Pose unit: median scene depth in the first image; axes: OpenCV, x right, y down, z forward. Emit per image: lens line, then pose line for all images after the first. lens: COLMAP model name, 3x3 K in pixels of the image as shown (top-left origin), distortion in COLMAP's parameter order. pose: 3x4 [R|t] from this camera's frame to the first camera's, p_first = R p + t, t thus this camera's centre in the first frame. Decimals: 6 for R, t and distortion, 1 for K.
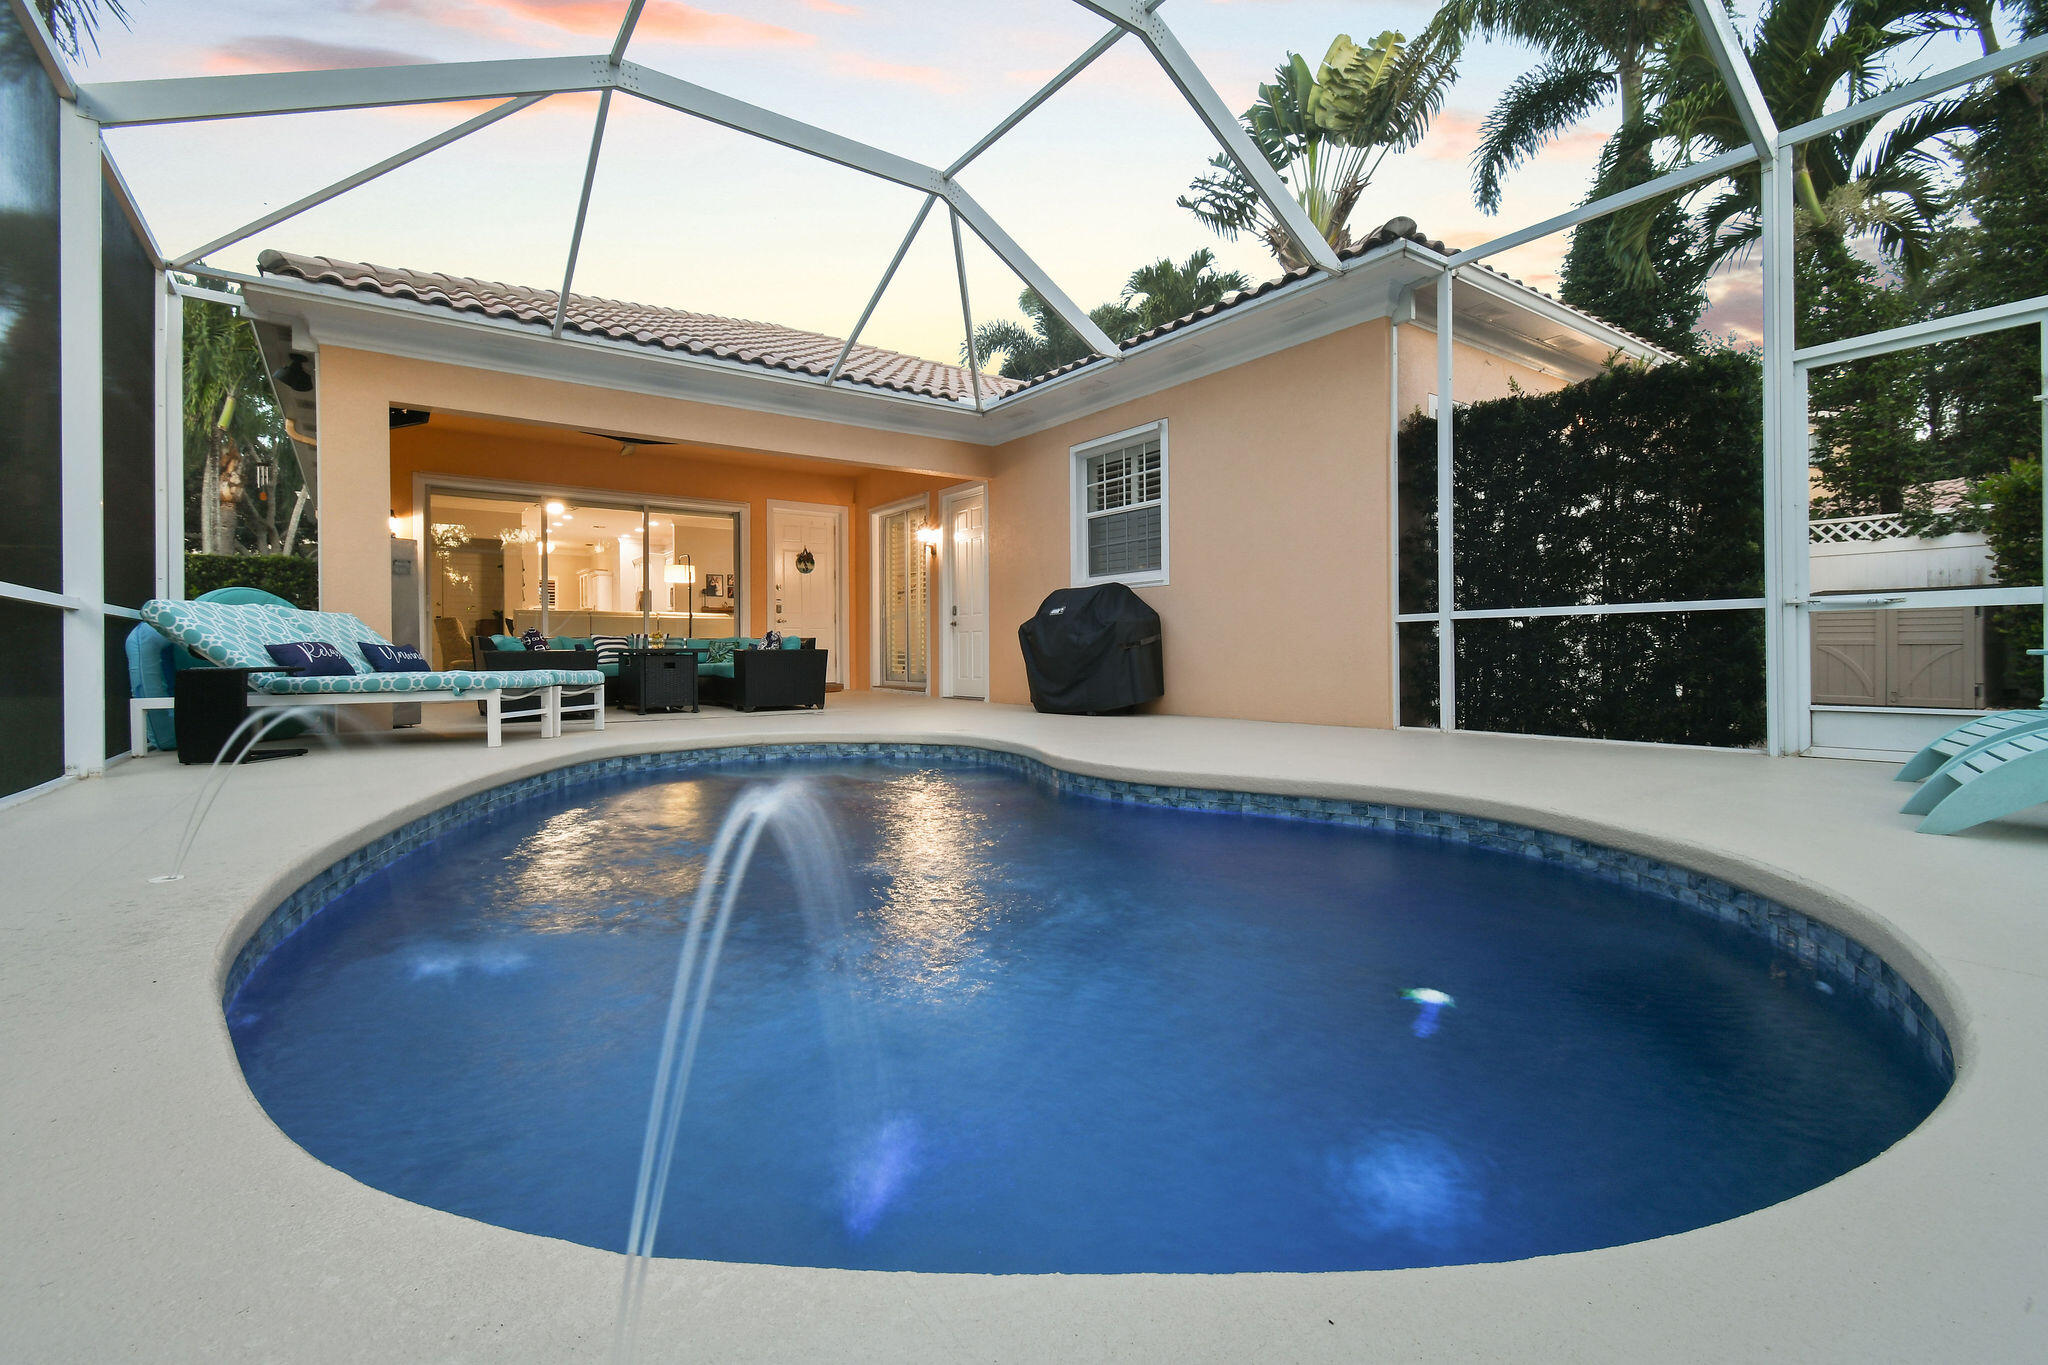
lens RADIAL K [[908.3, 0, 1028.2], [0, 908.3, 674.3], [0, 0, 1]] dist [0.005510, 0.000297]
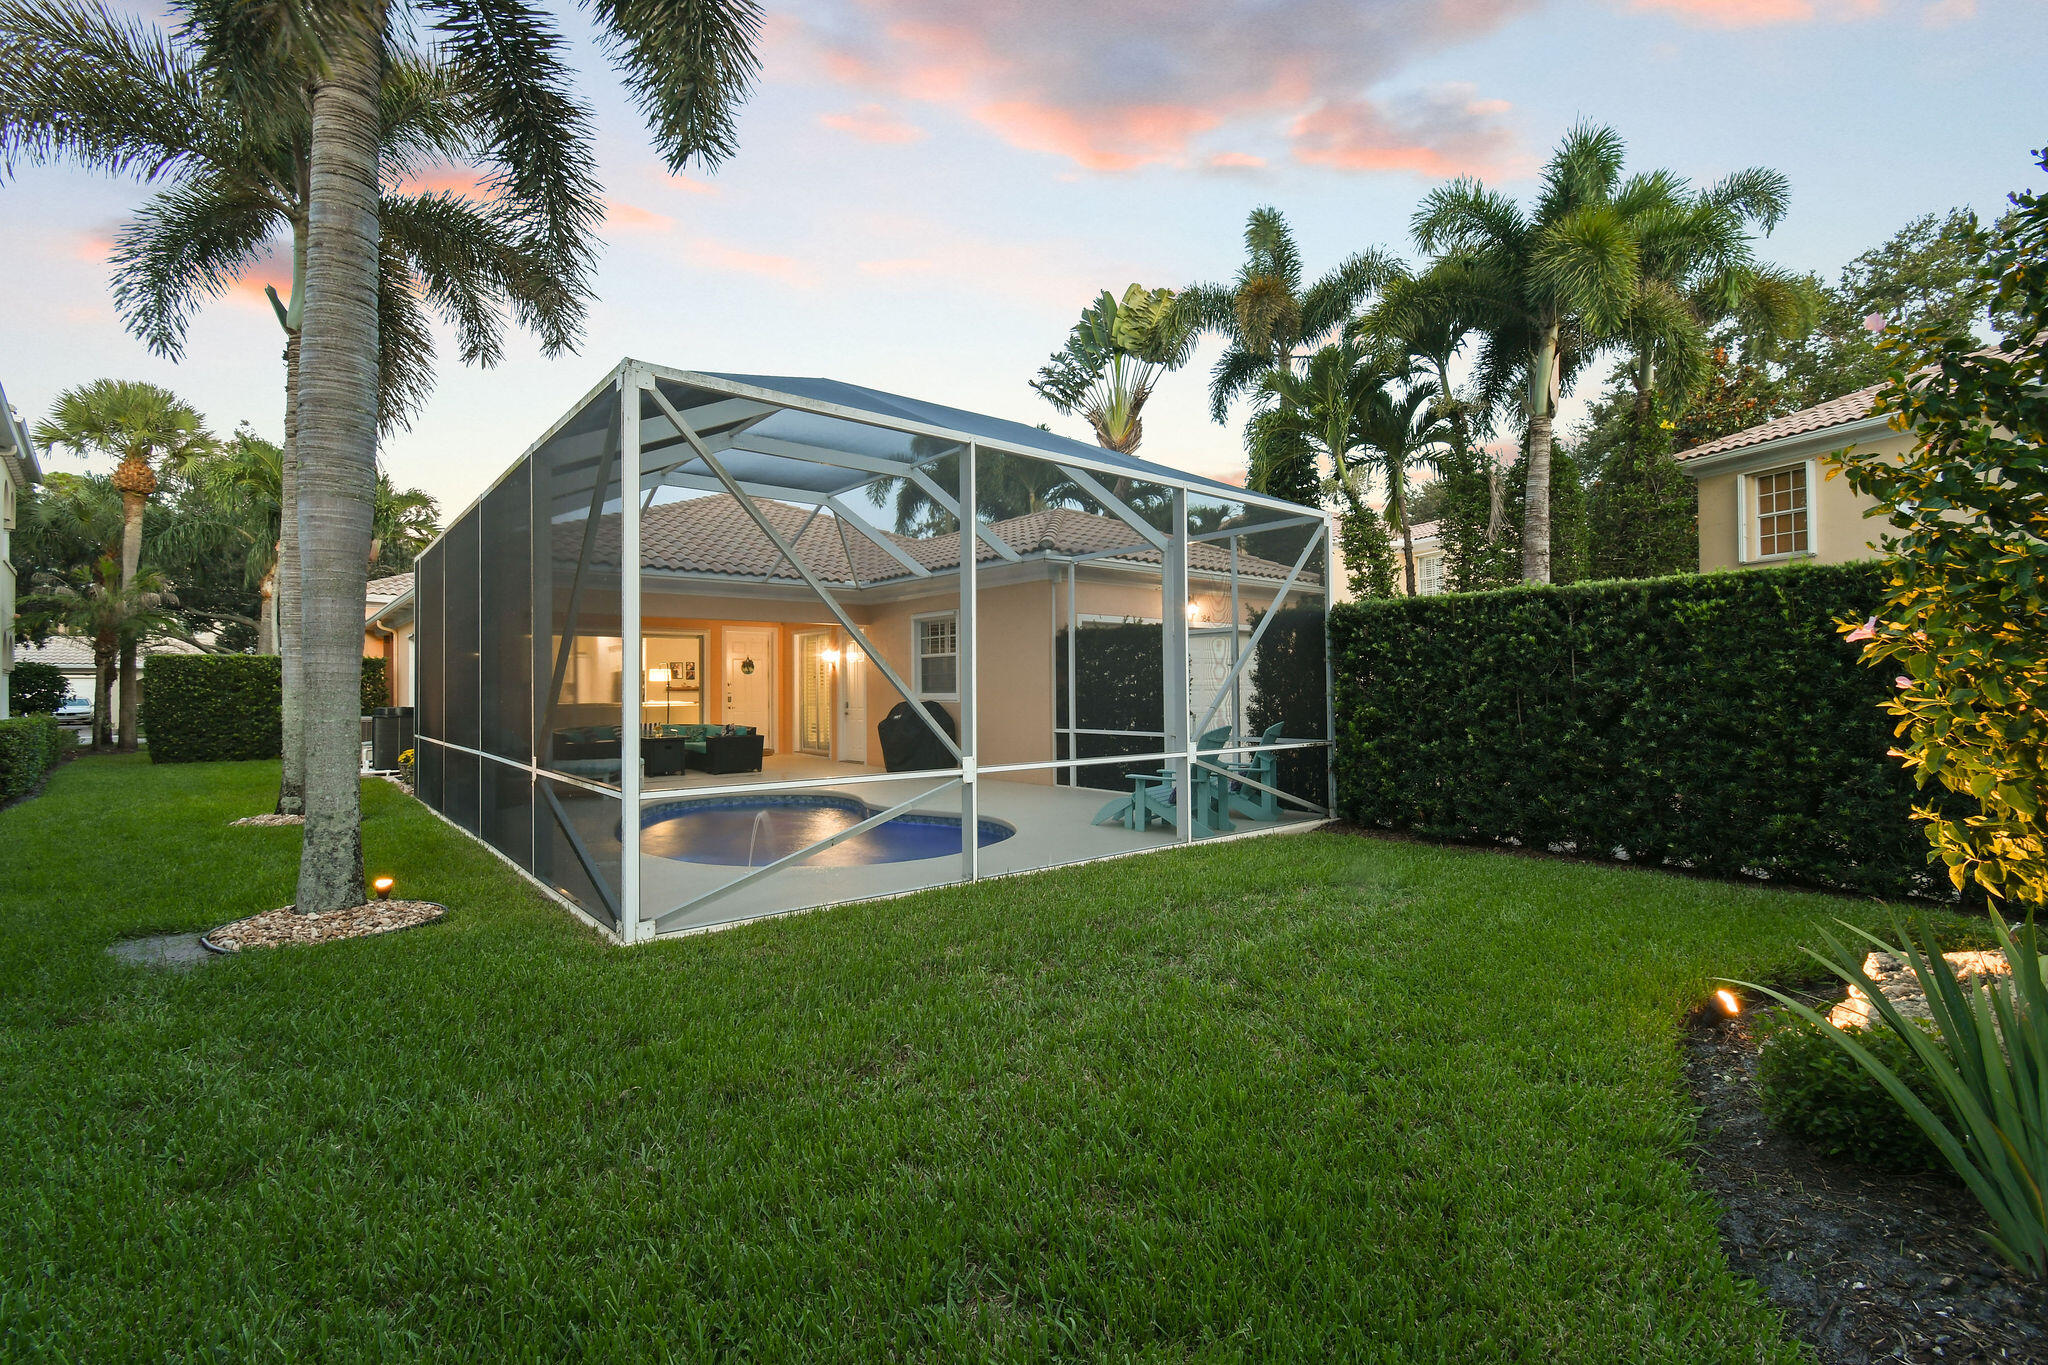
lens RADIAL K [[908.3, 0, 1018.8], [0, 908.3, 678.9], [0, 0, 1]] dist [0.005510, 0.000297]
pose [[0.998448, -0.001307, 0.055670, 0.106679], [0.003132, 0.999460, -0.032717, -0.053506], [-0.055597, 0.032841, 0.997913, -0.477204]]
